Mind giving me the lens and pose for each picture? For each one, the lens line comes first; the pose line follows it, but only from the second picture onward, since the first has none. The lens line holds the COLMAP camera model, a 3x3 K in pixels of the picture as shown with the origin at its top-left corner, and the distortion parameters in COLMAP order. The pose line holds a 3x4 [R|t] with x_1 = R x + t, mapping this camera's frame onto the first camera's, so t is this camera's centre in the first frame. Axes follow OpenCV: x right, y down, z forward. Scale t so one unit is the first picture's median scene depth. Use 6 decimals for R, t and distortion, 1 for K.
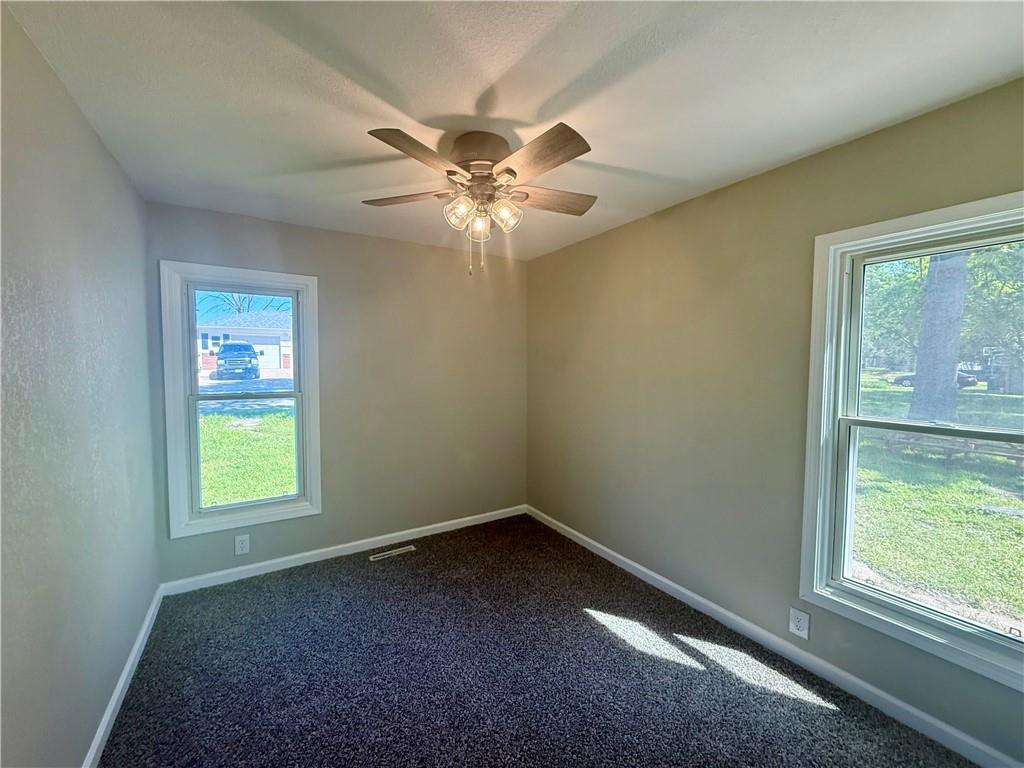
lens RADIAL K [[408.4, 0, 510.6], [0, 408.4, 384.0], [0, 0, 1]] dist [-0.001121, -0.000478]
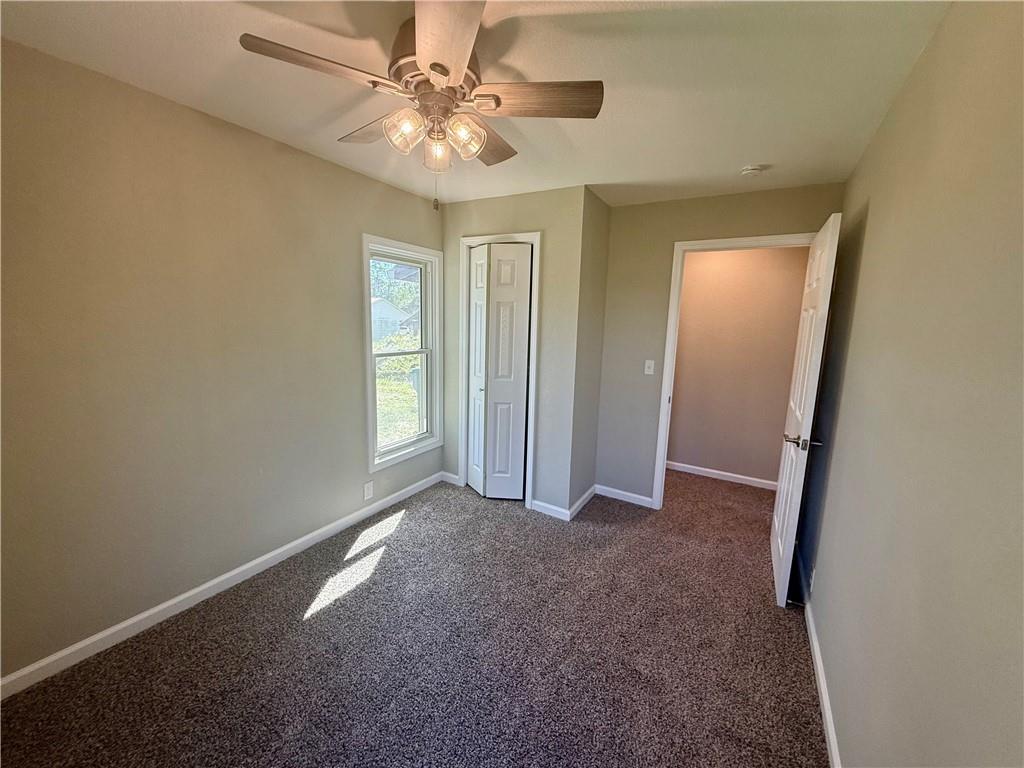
lens RADIAL K [[408.4, 0, 510.6], [0, 408.4, 384.0], [0, 0, 1]] dist [-0.001121, -0.000478]
pose [[-0.457070, -0.164228, 0.874138, -0.789126], [0.017431, 0.980963, 0.193412, -0.098673], [-0.889260, 0.103639, -0.445506, 1.101893]]
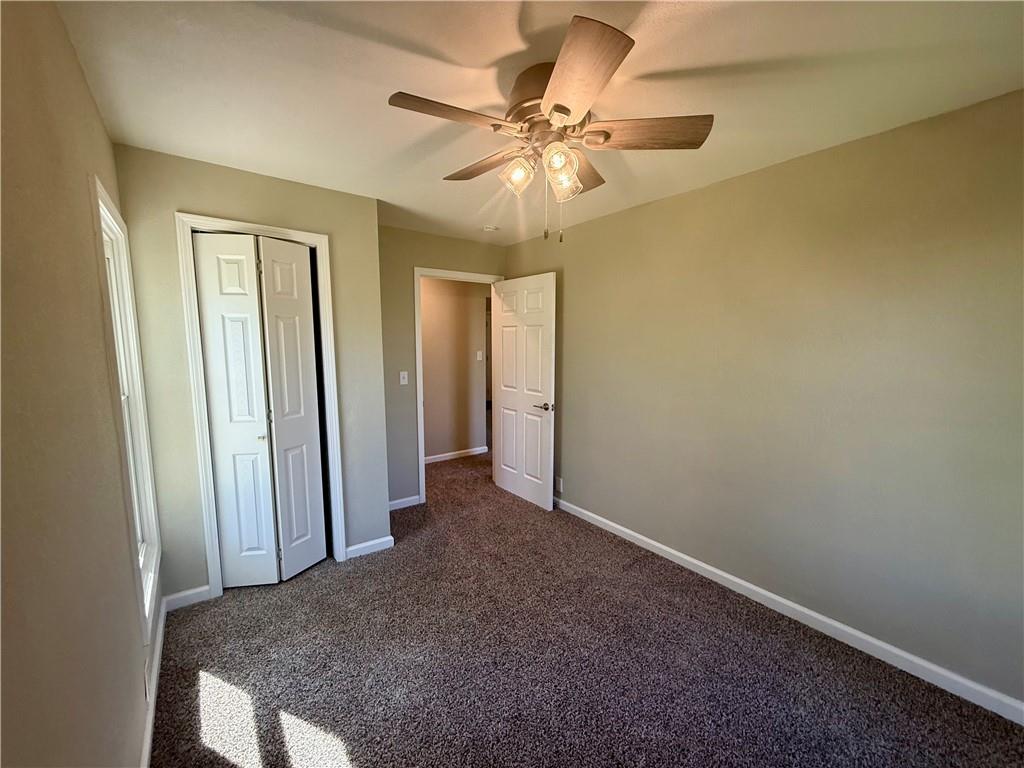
lens RADIAL K [[408.4, 0, 510.6], [0, 408.4, 384.0], [0, 0, 1]] dist [-0.001121, -0.000478]
pose [[-0.996107, 0.001384, -0.088137, 0.065277], [-0.013748, 0.985201, 0.170851, -0.120749], [0.087069, 0.171398, -0.981347, 1.642709]]
